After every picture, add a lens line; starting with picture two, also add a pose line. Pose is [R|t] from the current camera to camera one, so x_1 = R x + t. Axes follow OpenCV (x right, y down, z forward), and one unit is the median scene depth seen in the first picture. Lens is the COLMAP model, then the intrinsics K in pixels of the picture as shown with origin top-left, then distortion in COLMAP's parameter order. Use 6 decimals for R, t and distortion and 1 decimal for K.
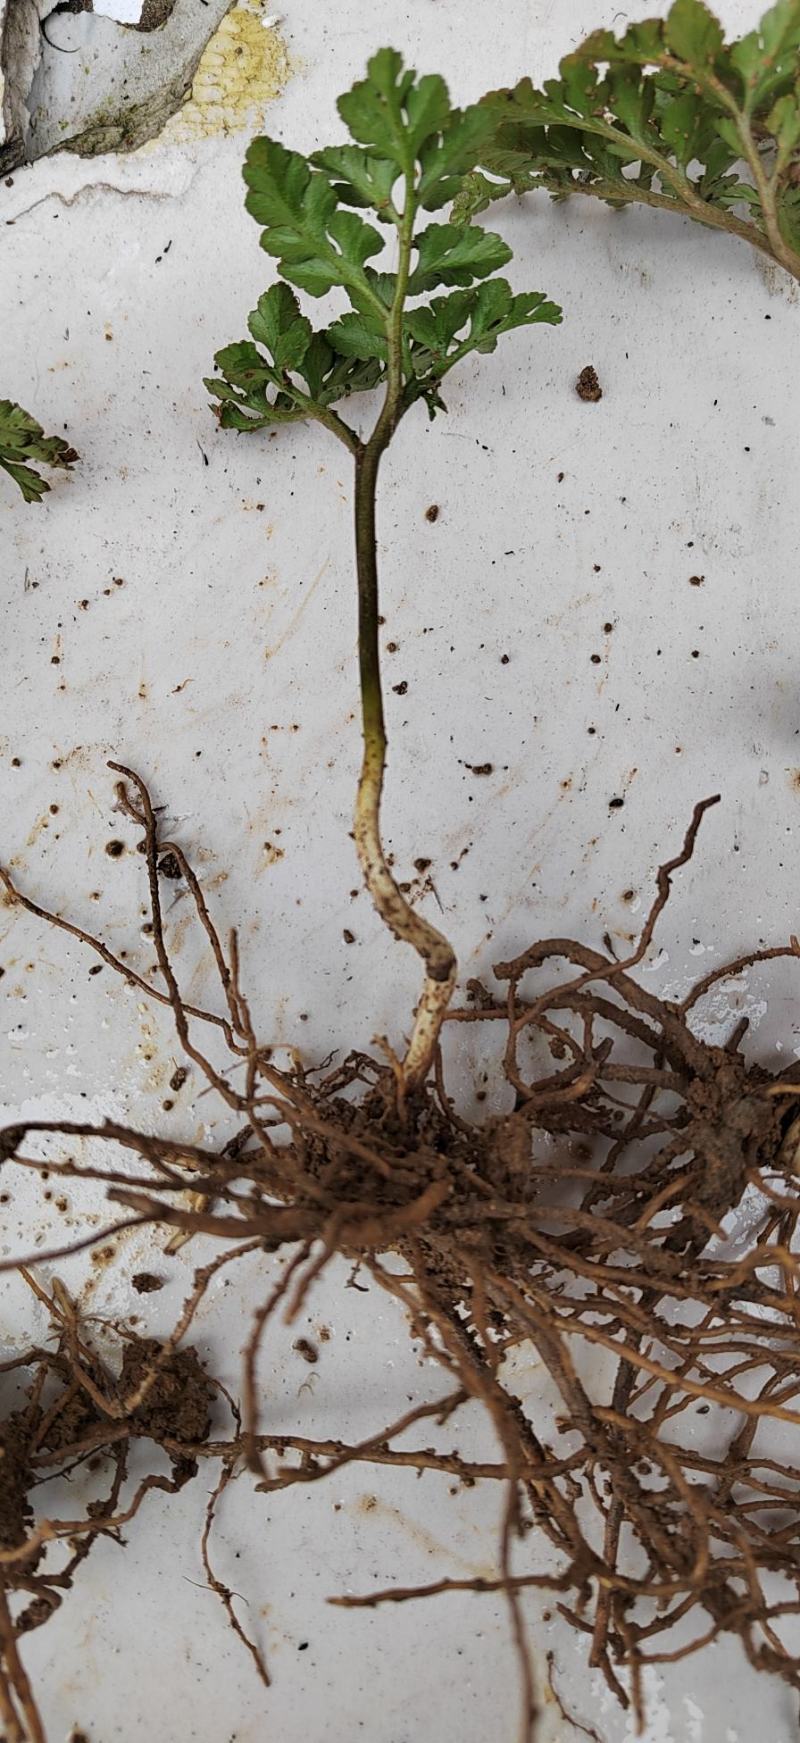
lens RADIAL K [[1372.0, 0, 400.0], [0, 1372.0, 871.5], [0, 0, 1]] dist [0.025989, -0.030121]
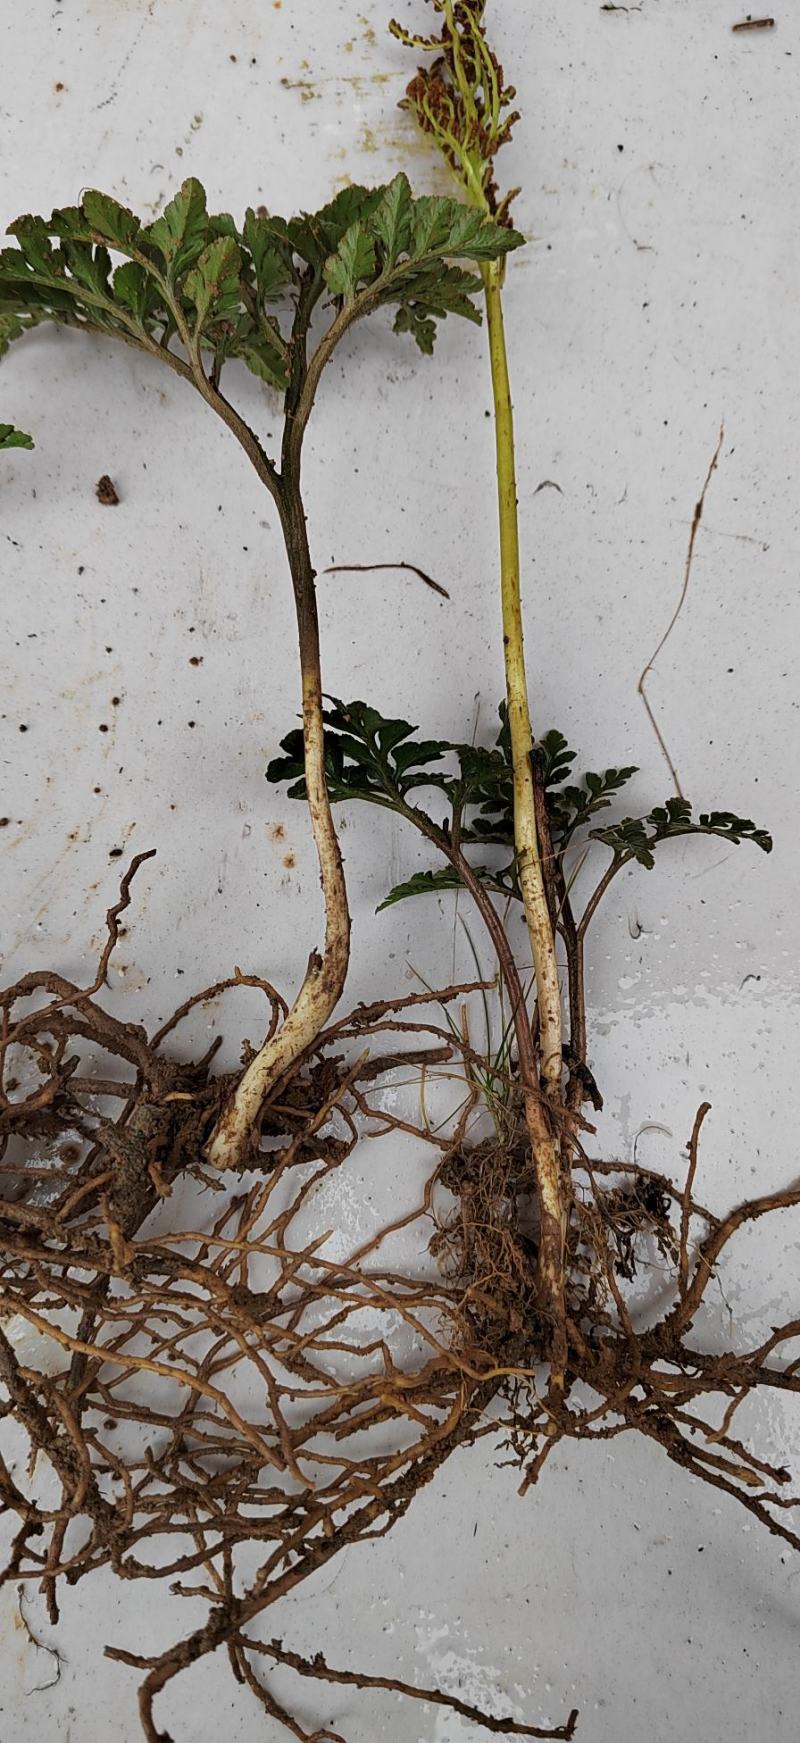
lens RADIAL K [[1372.0, 0, 400.0], [0, 1372.0, 871.5], [0, 0, 1]] dist [0.025989, -0.030121]
pose [[0.998003, -0.002917, 0.063100, 0.310374], [0.003828, 0.999890, -0.014319, -0.015801], [-0.063051, 0.014532, 0.997904, -0.167046]]
